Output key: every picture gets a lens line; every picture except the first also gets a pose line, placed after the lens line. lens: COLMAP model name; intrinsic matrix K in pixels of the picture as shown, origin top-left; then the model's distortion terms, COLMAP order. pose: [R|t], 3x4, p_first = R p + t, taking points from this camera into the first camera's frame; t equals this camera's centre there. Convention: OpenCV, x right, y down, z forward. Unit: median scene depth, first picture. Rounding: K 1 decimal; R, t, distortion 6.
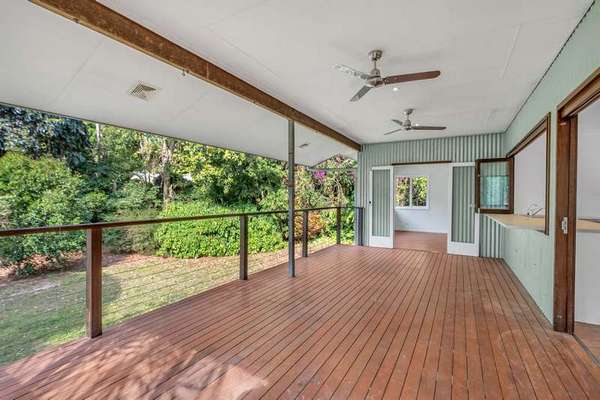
lens RADIAL K [[282.0, 0, 300.0], [0, 282.0, 200.0], [0, 0, 1]] dist [0.001342, 0.000686]
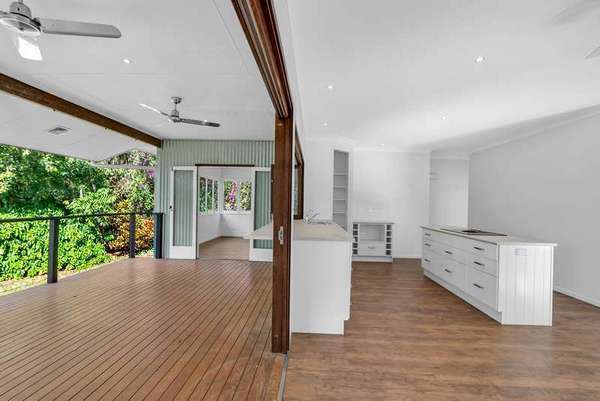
lens RADIAL K [[279.8, 0, 300.0], [0, 279.8, 200.5], [0, 0, 1]] dist [0.000618, -0.000030]
pose [[0.892627, 0.012856, 0.450612, 0.214834], [-0.008386, 0.999894, -0.011914, -0.005107], [-0.450718, 0.006856, 0.892640, 0.057971]]
